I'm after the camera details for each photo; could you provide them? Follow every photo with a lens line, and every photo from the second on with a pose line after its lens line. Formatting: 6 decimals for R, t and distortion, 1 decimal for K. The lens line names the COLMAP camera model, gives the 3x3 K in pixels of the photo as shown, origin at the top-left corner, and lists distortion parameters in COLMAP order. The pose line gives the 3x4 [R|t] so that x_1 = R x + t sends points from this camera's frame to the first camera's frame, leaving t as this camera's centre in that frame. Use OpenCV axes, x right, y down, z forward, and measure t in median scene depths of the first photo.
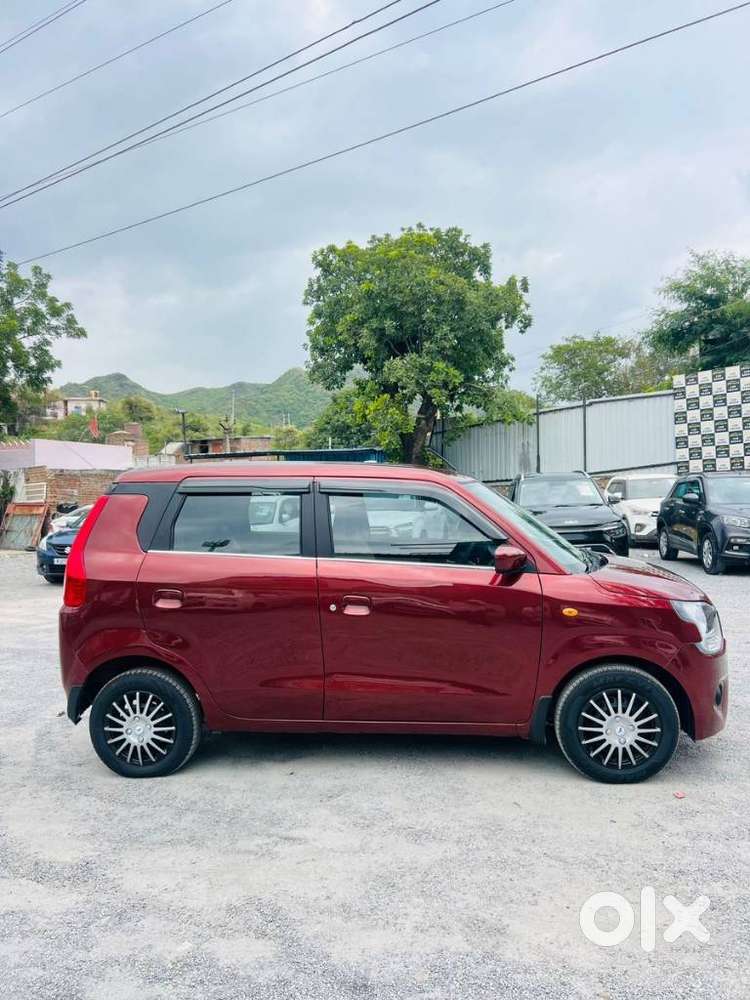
lens RADIAL K [[749.0, 0, 381.4], [0, 749.0, 500.8], [0, 0, 1]] dist [0.091800, -0.199262]
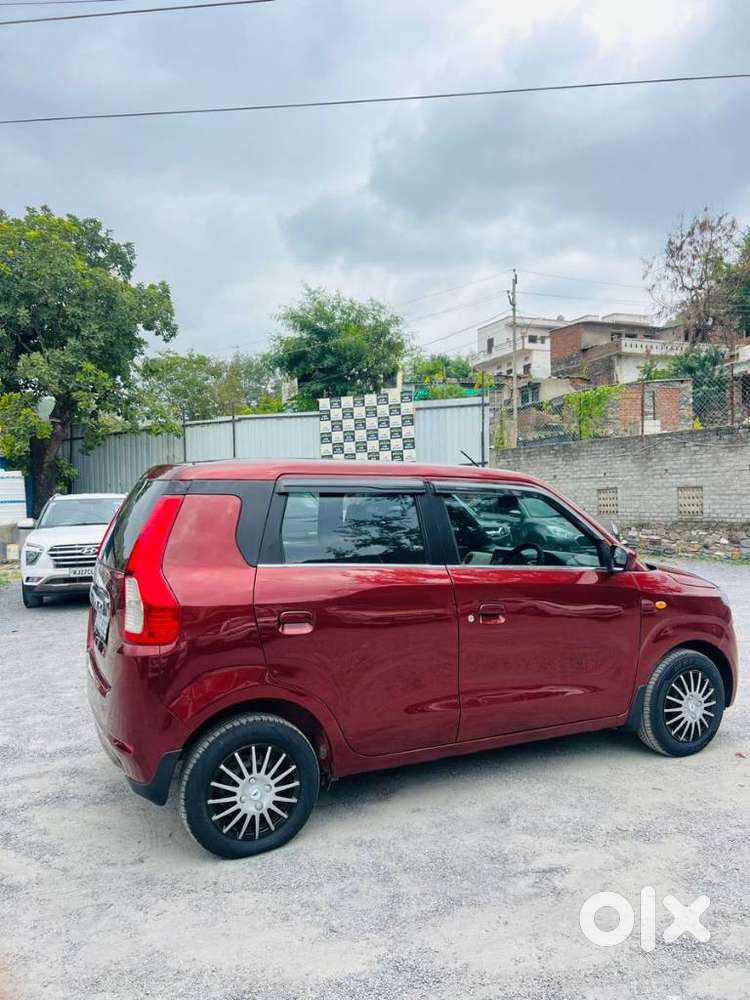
lens RADIAL K [[750.6, 0, 365.8], [0, 750.6, 509.8], [0, 0, 1]] dist [0.043833, -0.065026]
pose [[0.852164, -0.000707, 0.523275, -0.106414], [0.005761, 0.999951, -0.008031, 0.002513], [-0.523244, 0.009859, 0.852126, 0.045550]]
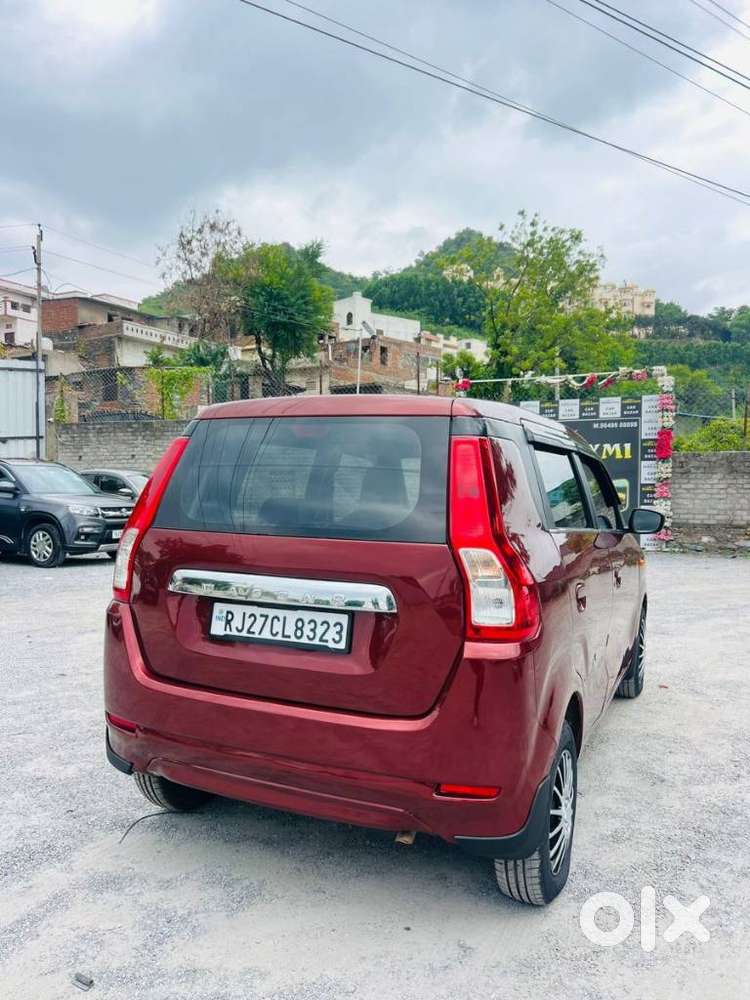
lens RADIAL K [[750.6, 0, 365.8], [0, 750.6, 509.8], [0, 0, 1]] dist [0.043833, -0.065026]
pose [[0.312674, -0.013395, 0.949766, -0.162765], [0.003063, 0.999910, 0.013094, 0.006834], [-0.949856, -0.001185, 0.312687, 0.161015]]
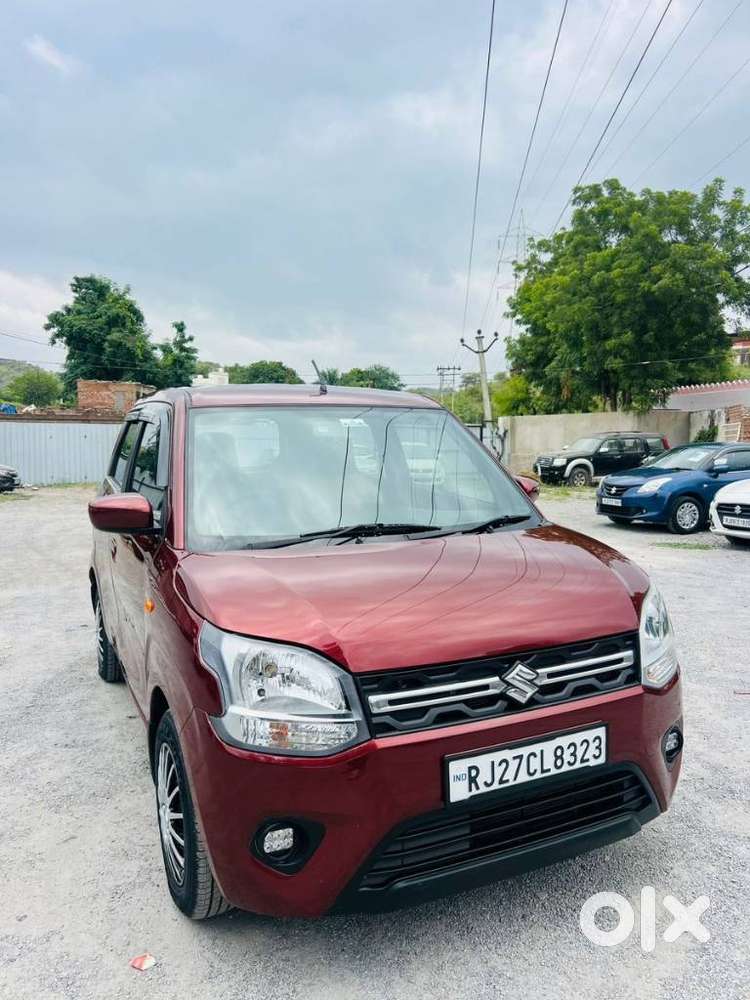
lens RADIAL K [[756.7, 0, 379.2], [0, 756.7, 506.5], [0, 0, 1]] dist [0.009813, -0.003412]
pose [[0.521385, 0.091251, -0.848429, 0.139334], [-0.020308, 0.995311, 0.094568, -0.000180], [0.853080, -0.032076, 0.520793, 0.130573]]
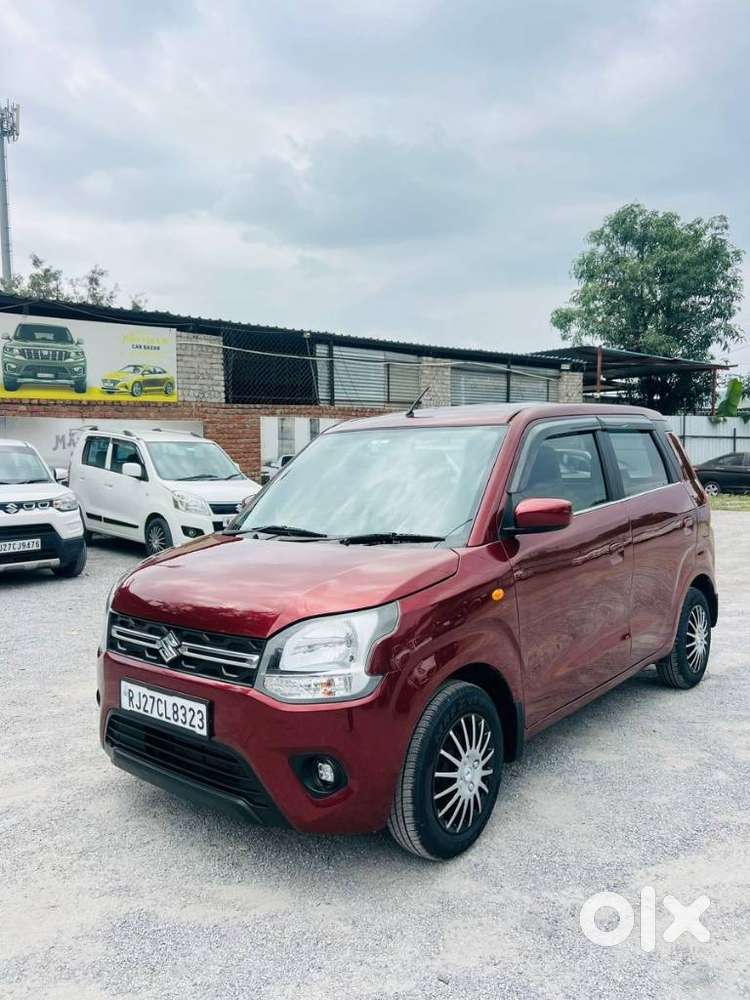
lens RADIAL K [[750.6, 0, 365.8], [0, 750.6, 509.8], [0, 0, 1]] dist [0.043833, -0.065026]
pose [[-0.560251, 0.091500, -0.823254, 0.151376], [0.017053, 0.994944, 0.098978, -0.003711], [0.828147, 0.041414, -0.558978, 0.271482]]
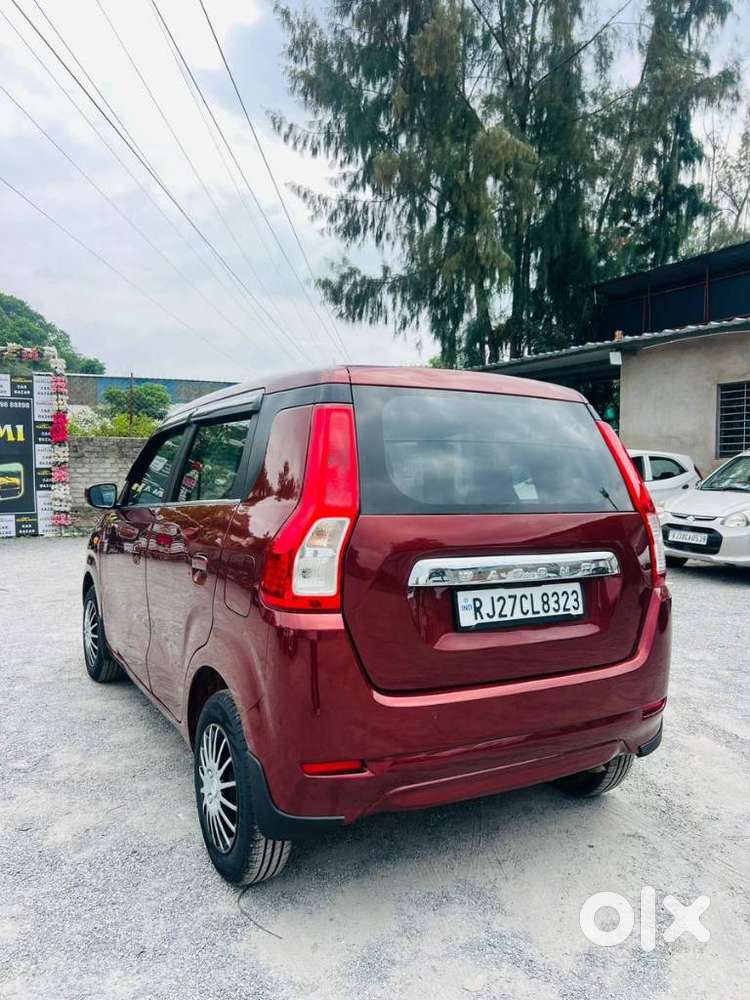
lens RADIAL K [[750.6, 0, 365.8], [0, 750.6, 509.8], [0, 0, 1]] dist [0.043833, -0.065026]
pose [[-0.581292, -0.024631, 0.813323, -0.140118], [0.017123, 0.998950, 0.042491, 0.006493], [-0.813515, 0.038626, -0.580259, 0.277344]]
